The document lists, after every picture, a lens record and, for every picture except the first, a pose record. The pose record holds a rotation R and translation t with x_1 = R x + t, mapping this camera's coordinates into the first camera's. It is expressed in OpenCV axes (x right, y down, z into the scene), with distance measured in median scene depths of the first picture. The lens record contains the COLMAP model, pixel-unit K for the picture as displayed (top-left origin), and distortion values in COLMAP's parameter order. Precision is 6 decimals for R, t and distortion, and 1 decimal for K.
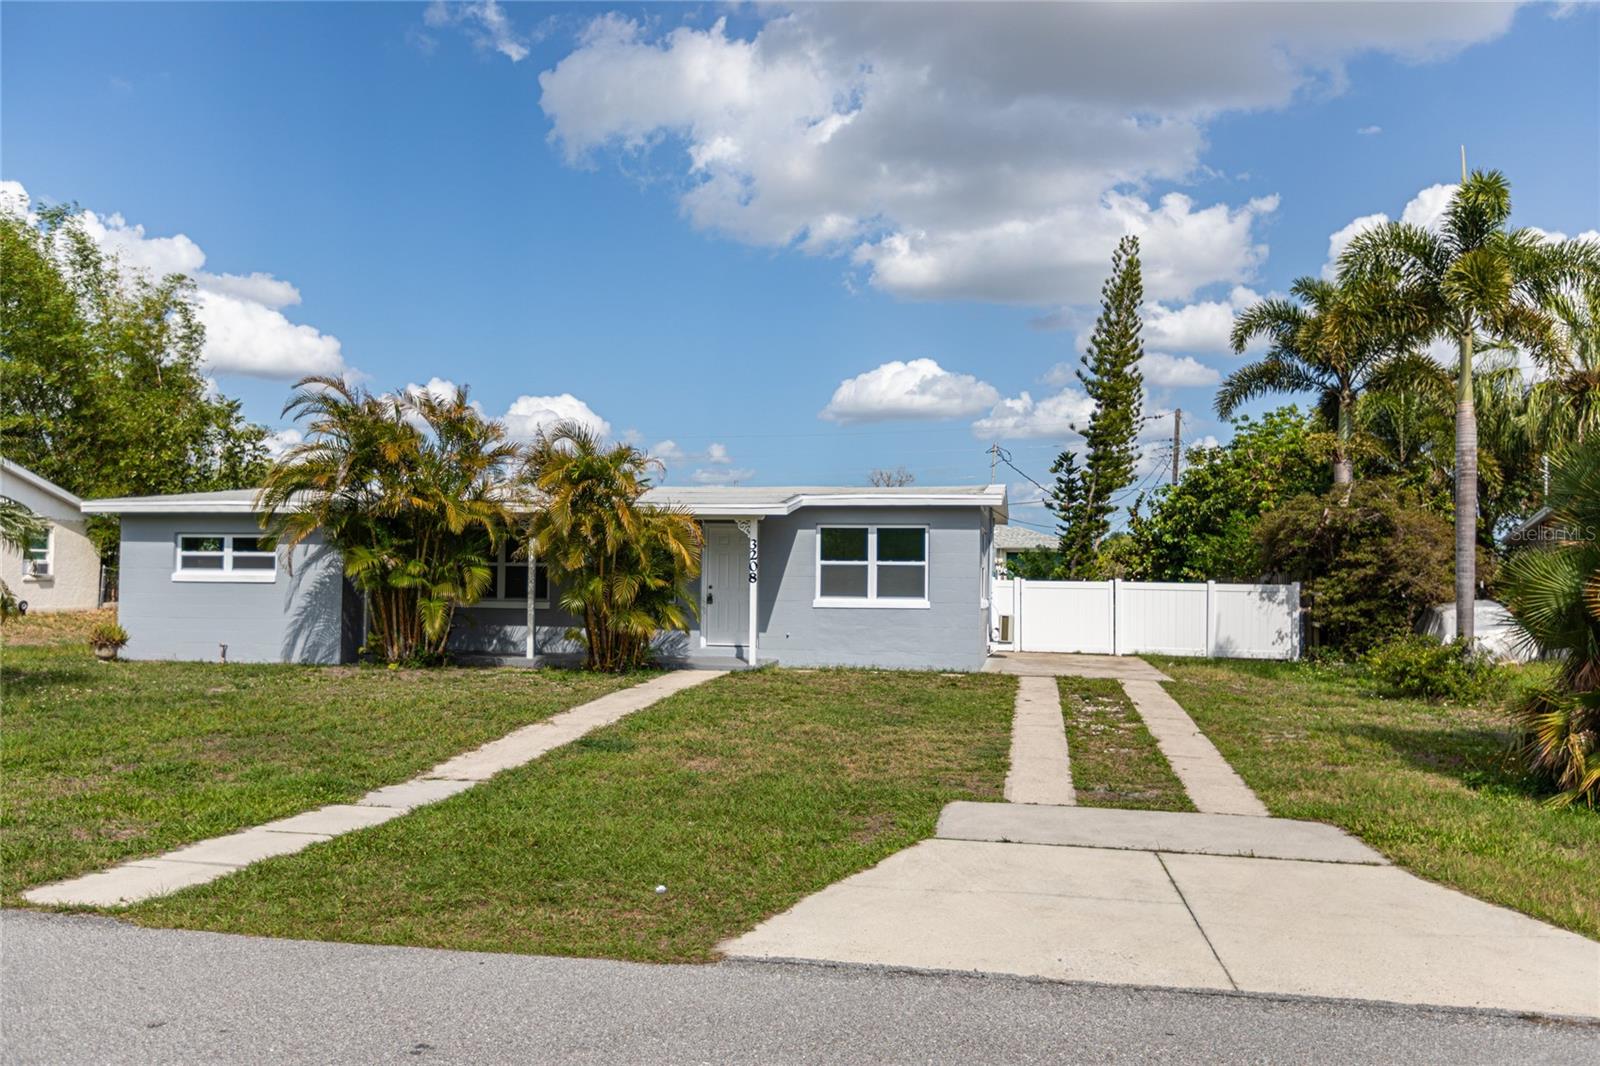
lens RADIAL K [[1307.2, 0, 798.7], [0, 1307.2, 517.1], [0, 0, 1]] dist [-0.004918, -0.000711]
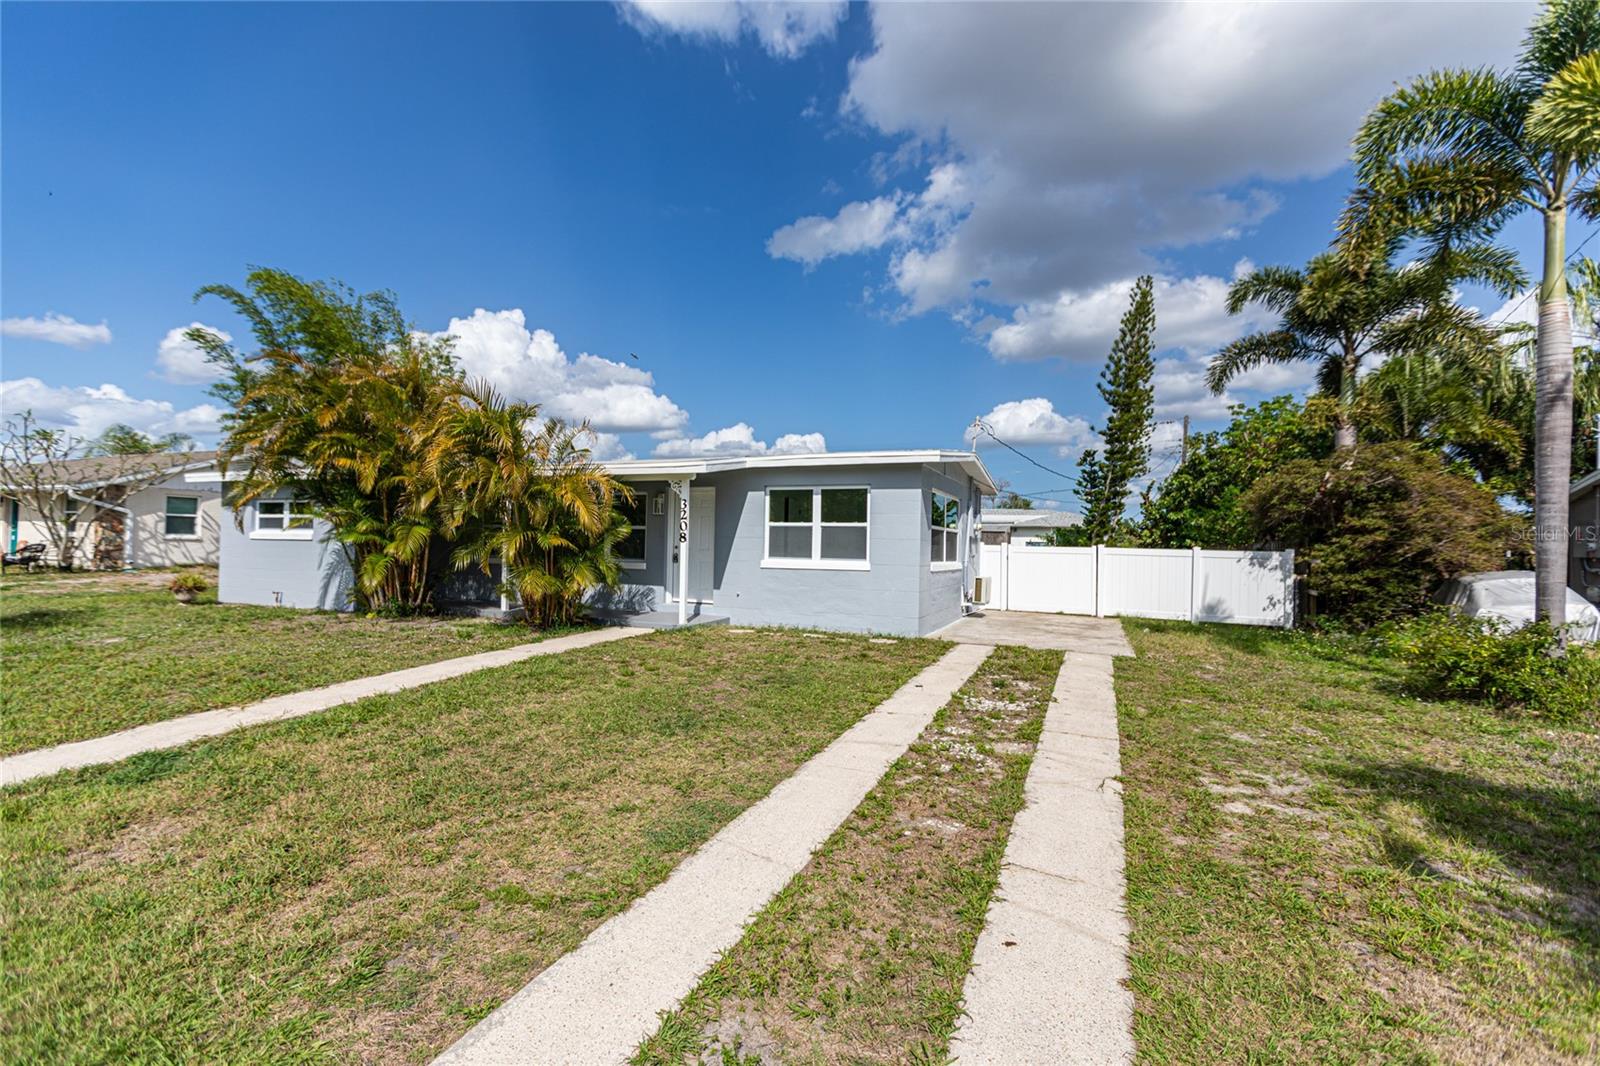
lens RADIAL K [[731.3, 0, 800.0], [0, 731.3, 533.0], [0, 0, 1]] dist [0.000556, -0.000688]
pose [[0.974648, 0.003672, -0.223715, 0.146979], [0.001595, 0.999726, 0.023358, 0.024824], [0.223739, -0.023123, 0.974375, 0.388741]]
